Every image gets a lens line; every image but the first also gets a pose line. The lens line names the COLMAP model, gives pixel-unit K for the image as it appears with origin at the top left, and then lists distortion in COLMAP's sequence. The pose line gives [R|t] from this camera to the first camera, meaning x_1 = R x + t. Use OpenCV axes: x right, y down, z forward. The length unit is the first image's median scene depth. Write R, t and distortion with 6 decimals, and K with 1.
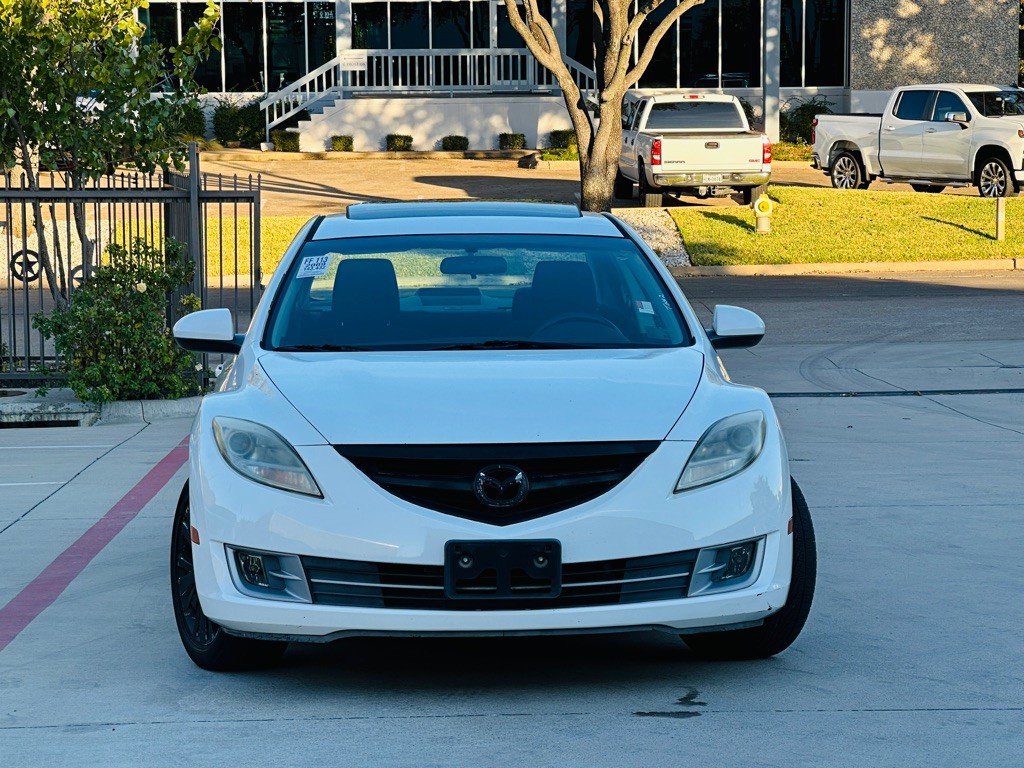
lens RADIAL K [[2702.7, 0, 512.0], [0, 2702.7, 384.0], [0, 0, 1]] dist [-0.279645, 9.343469]
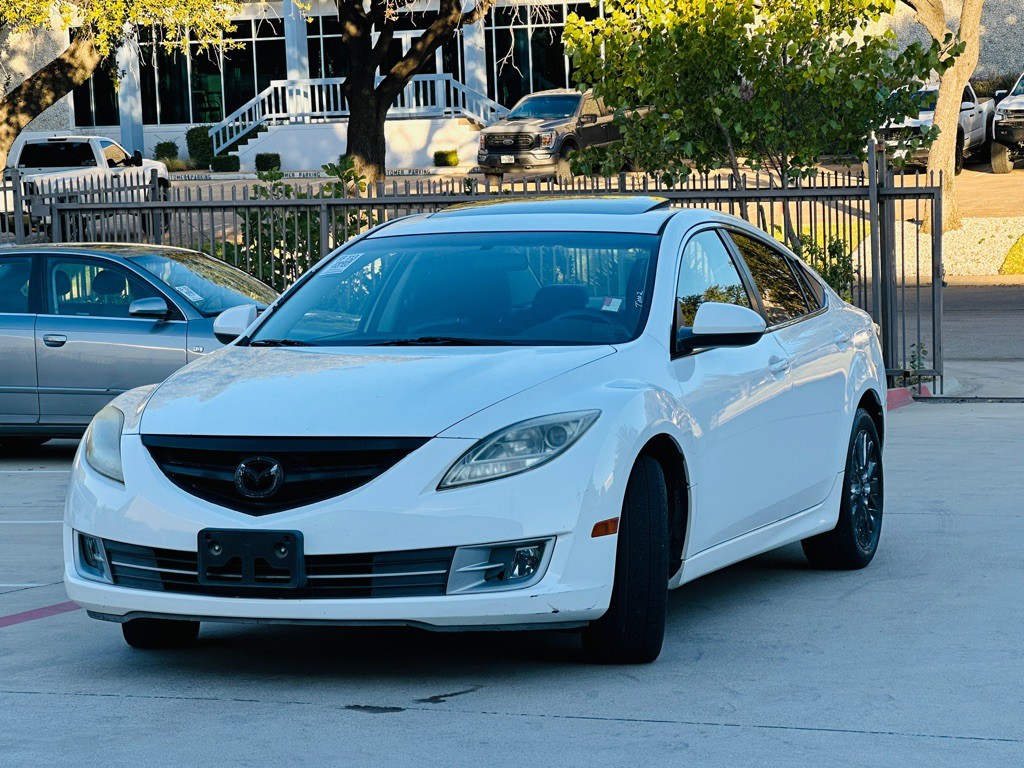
lens RADIAL K [[2702.7, 0, 512.0], [0, 2702.7, 384.0], [0, 0, 1]] dist [-0.279645, 9.343469]
pose [[0.924789, 0.015656, -0.380159, 0.467555], [-0.015373, 0.999875, 0.003781, -0.003065], [0.380170, 0.002348, 0.924913, 0.085886]]
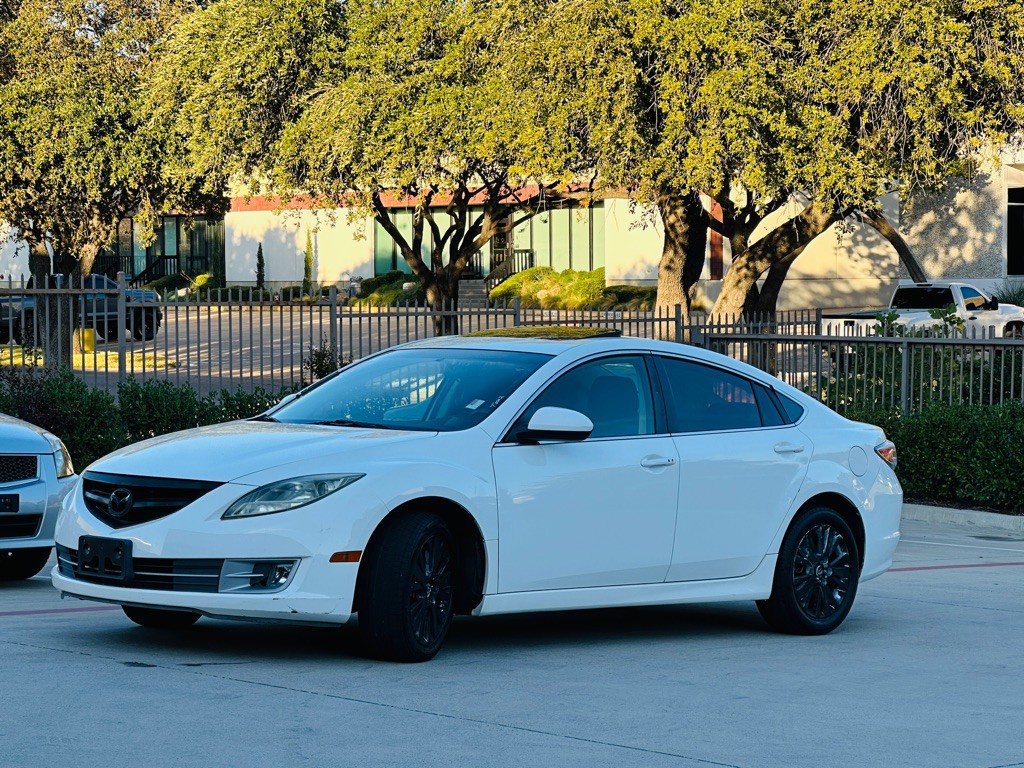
lens RADIAL K [[2487.7, 0, 512.0], [0, 2487.7, 384.0], [0, 0, 1]] dist [0.249354, 0.358186]
pose [[0.678315, 0.036486, -0.733865, 1.141776], [-0.081311, 0.996359, -0.025619, -0.009701], [0.730258, 0.077049, 0.678812, 0.207410]]
